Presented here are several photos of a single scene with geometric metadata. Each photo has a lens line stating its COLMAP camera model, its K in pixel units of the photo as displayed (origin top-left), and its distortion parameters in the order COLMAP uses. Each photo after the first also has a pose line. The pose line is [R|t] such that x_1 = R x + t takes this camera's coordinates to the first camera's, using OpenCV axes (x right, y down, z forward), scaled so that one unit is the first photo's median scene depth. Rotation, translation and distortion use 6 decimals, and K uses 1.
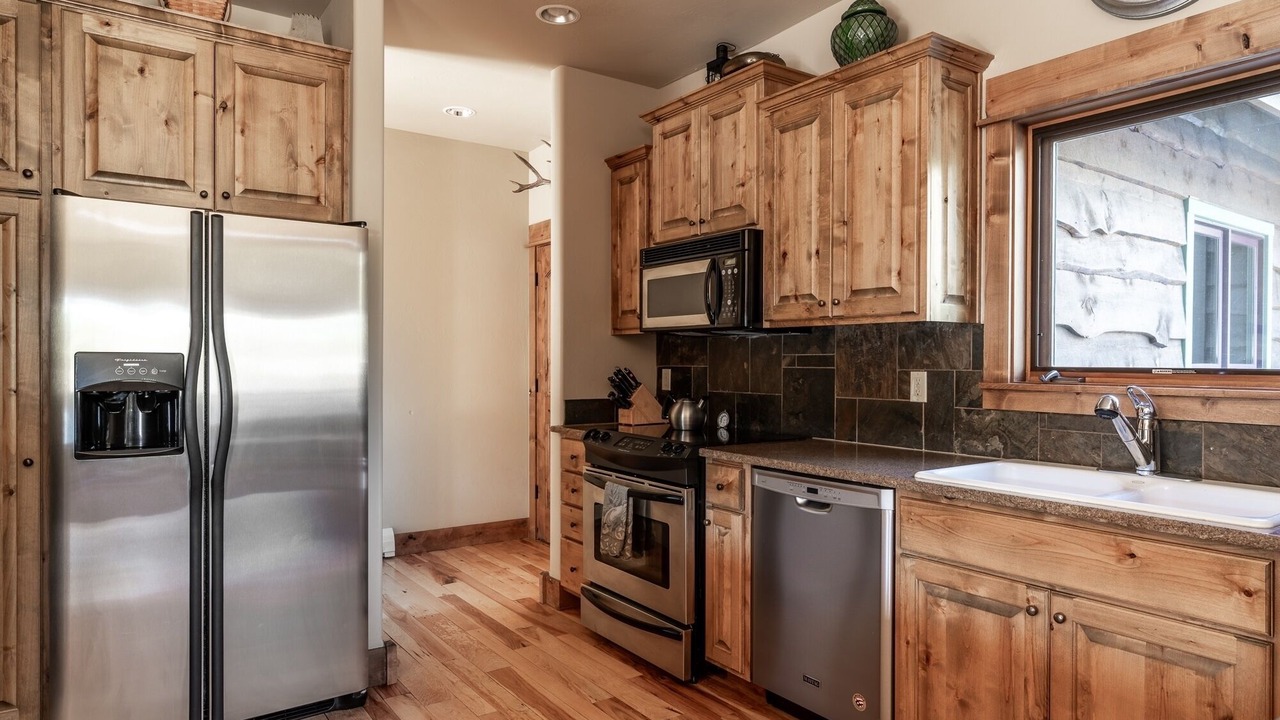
lens RADIAL K [[761.2, 0, 637.9], [0, 761.2, 363.4], [0, 0, 1]] dist [0.000995, -0.001816]
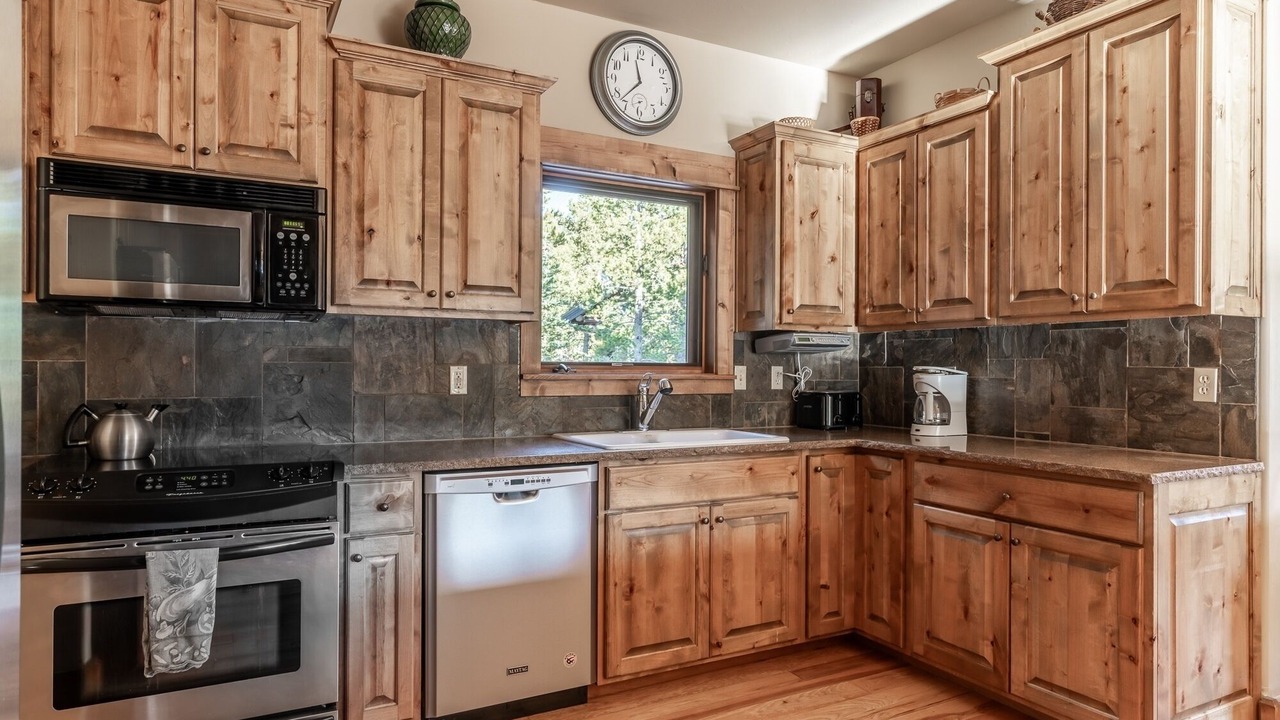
lens RADIAL K [[761.2, 0, 638.2], [0, 761.2, 360.9], [0, 0, 1]] dist [0.000995, -0.001816]
pose [[0.128920, 0.005042, 0.991642, -0.651368], [-0.000459, 0.999987, -0.005025, 0.009255], [-0.991655, 0.000193, 0.128921, 0.610315]]
